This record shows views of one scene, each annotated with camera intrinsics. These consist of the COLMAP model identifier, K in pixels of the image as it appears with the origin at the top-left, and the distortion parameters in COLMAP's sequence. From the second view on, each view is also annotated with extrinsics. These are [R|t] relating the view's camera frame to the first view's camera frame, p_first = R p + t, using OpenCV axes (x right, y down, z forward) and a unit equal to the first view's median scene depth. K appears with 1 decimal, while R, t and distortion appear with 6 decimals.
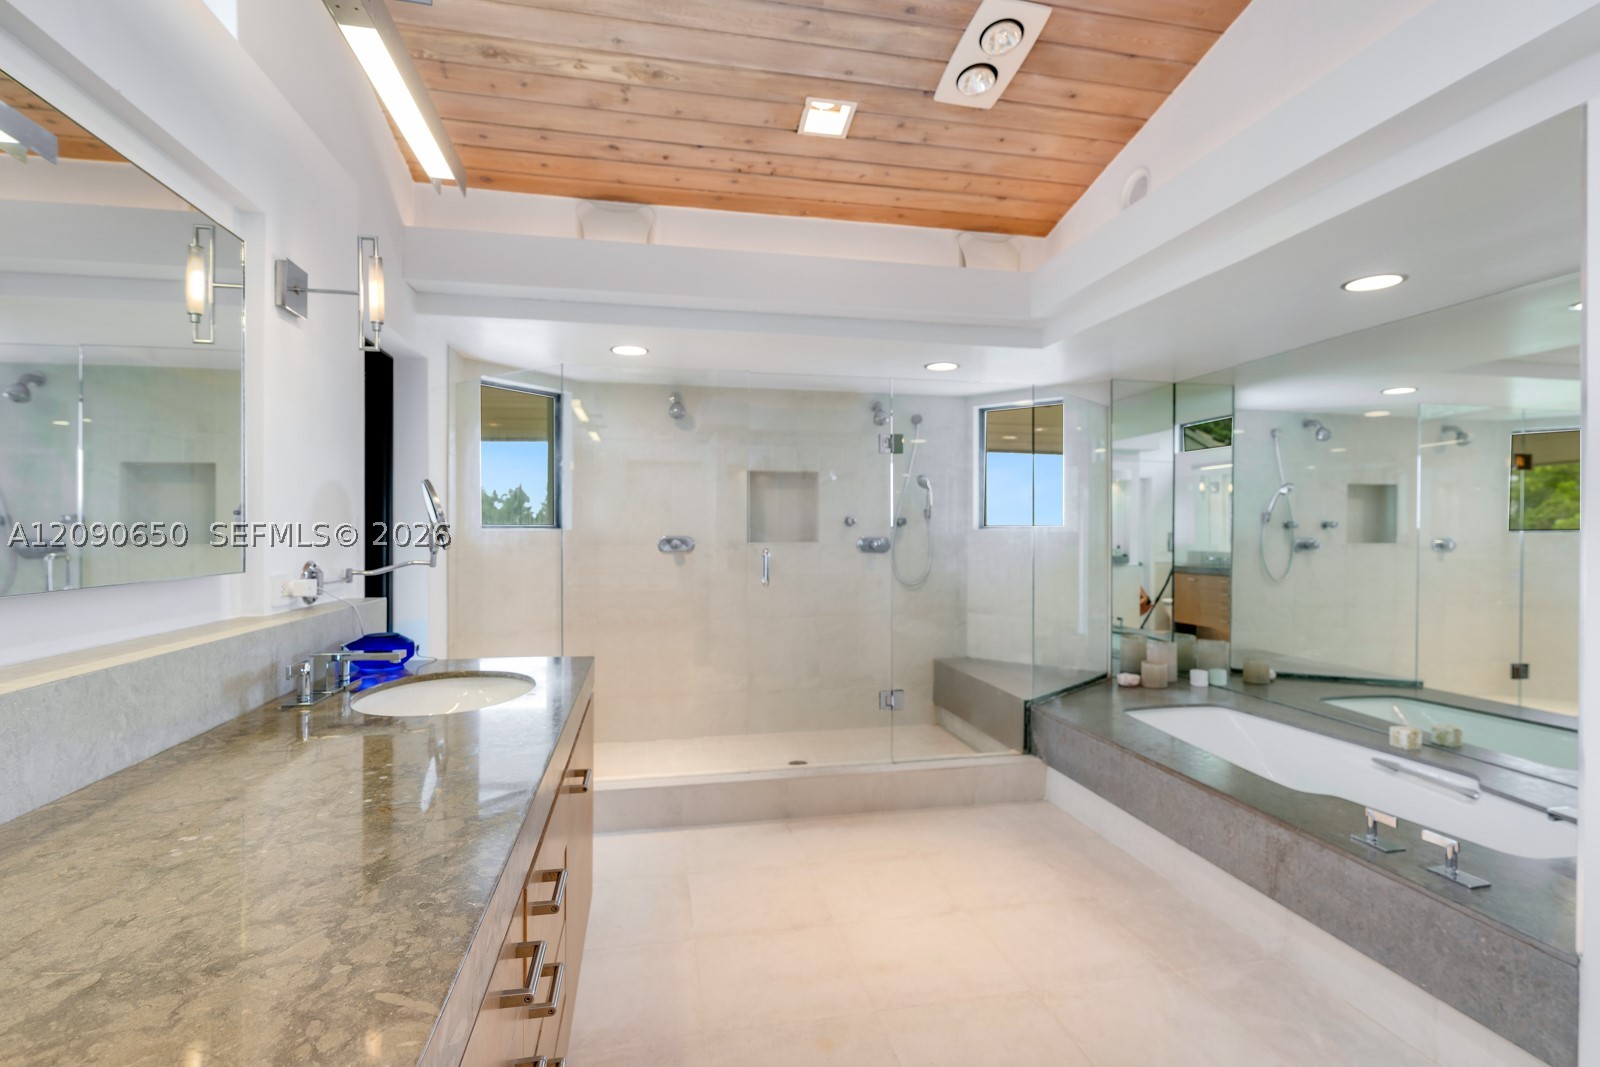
lens RADIAL K [[748.3, 0, 801.7], [0, 748.3, 534.4], [0, 0, 1]] dist [-0.003173, 0.000428]
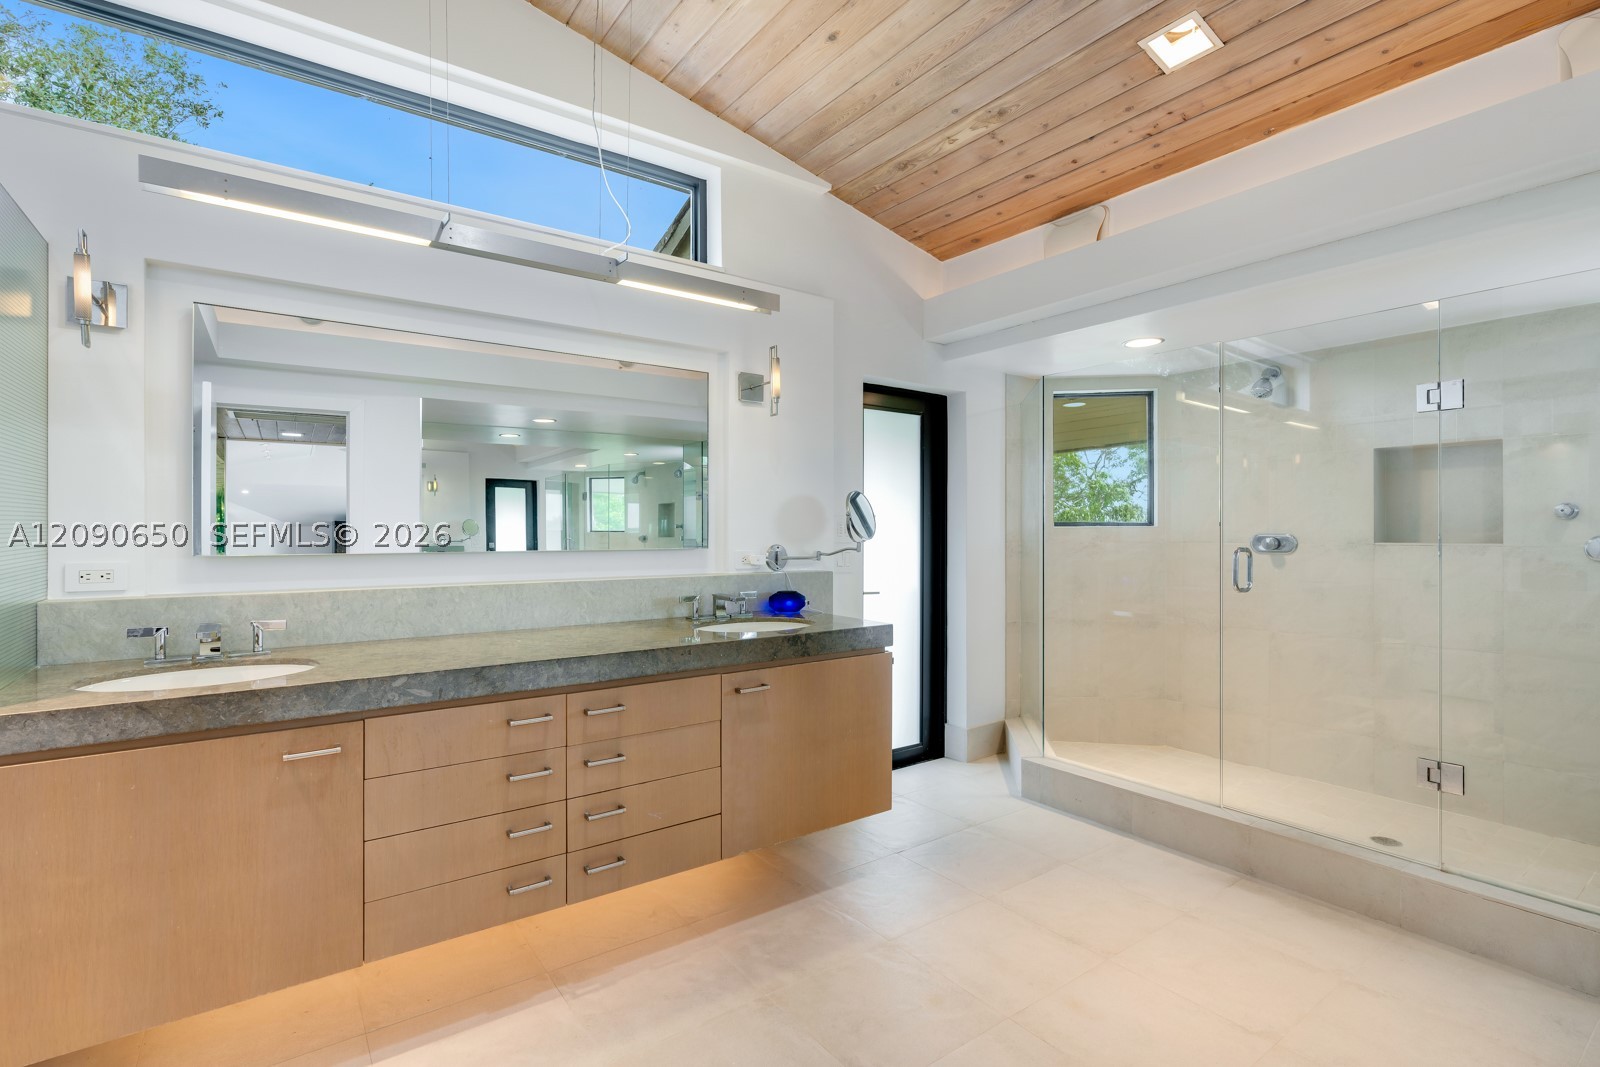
lens RADIAL K [[748.3, 0, 803.3], [0, 748.3, 530.3], [0, 0, 1]] dist [-0.003173, 0.000428]
pose [[0.420074, -0.000304, -0.907490, 0.589350], [-0.005034, 0.999984, -0.002665, 0.005620], [0.907476, 0.005688, 0.420065, 0.235074]]
